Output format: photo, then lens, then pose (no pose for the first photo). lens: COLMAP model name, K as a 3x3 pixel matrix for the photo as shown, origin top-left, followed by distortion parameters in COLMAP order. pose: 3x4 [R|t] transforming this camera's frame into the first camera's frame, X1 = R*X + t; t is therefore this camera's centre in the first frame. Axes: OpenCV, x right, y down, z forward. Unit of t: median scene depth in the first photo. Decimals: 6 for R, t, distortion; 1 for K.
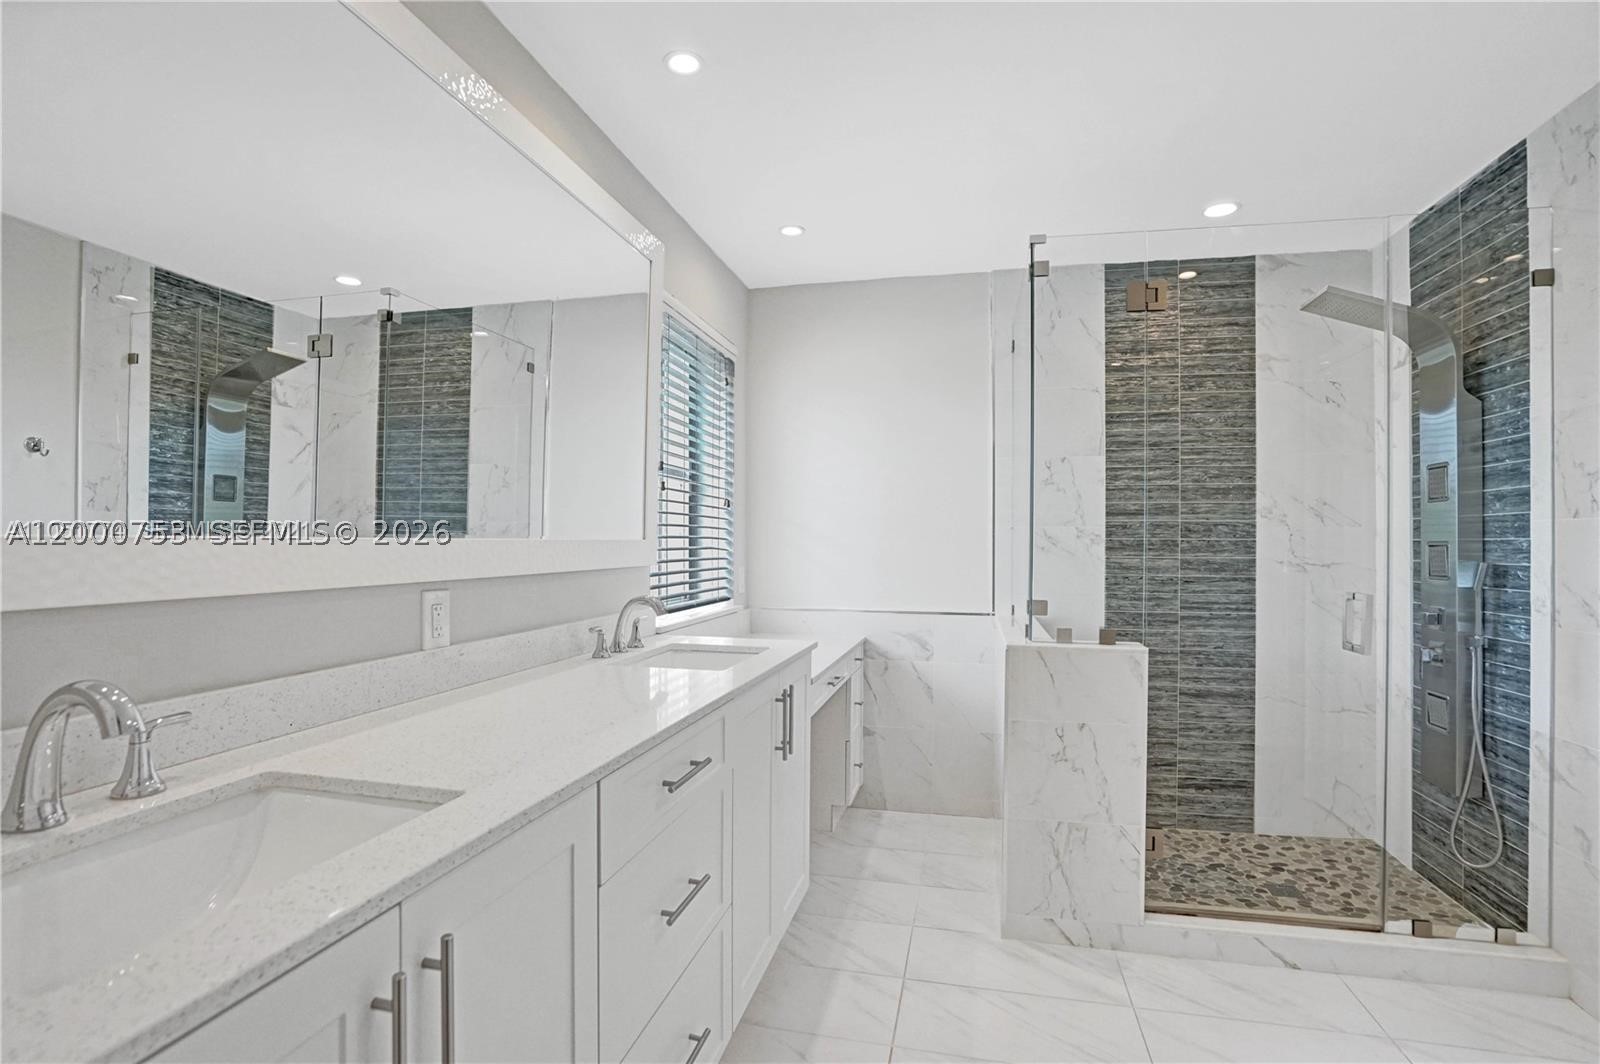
lens RADIAL K [[758.9, 0, 824.4], [0, 758.9, 536.3], [0, 0, 1]] dist [0.012546, 0.000650]
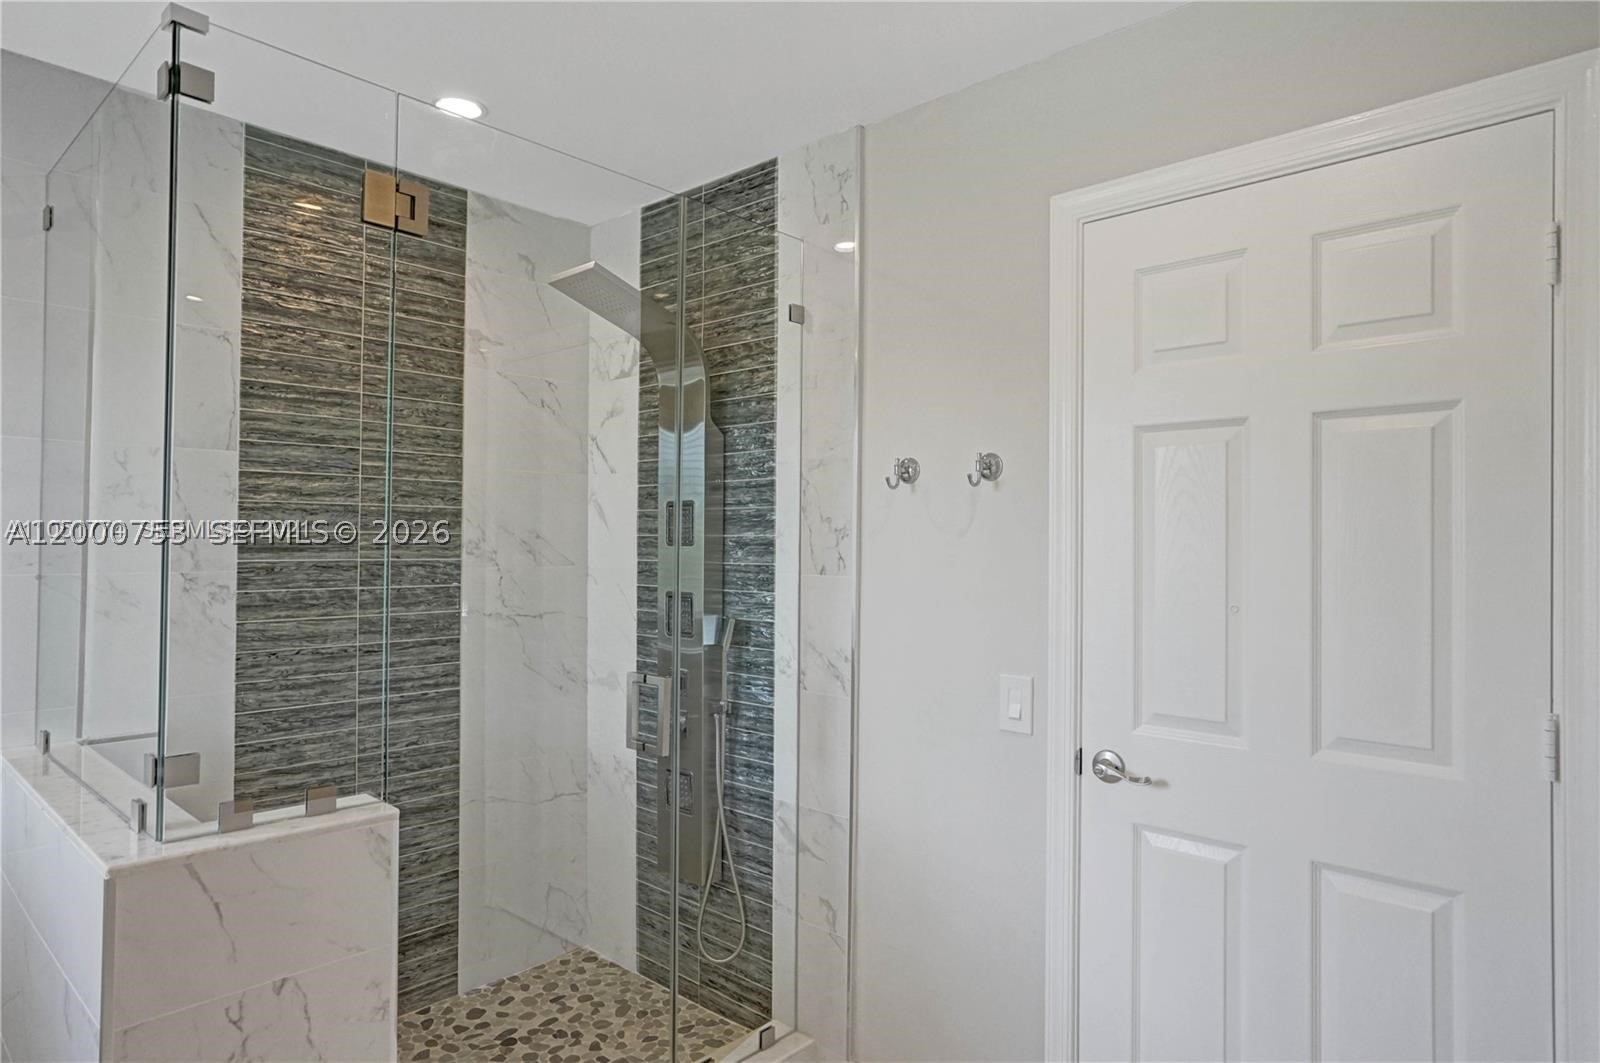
lens RADIAL K [[939.8, 0, 800.0], [0, 939.8, 531.5], [0, 0, 1]] dist [-0.045981, 0.051111]
pose [[0.524614, 0.001051, 0.851340, -0.018377], [-0.007005, 0.999971, 0.003082, -0.058128], [-0.851312, -0.007580, 0.524606, 0.300276]]
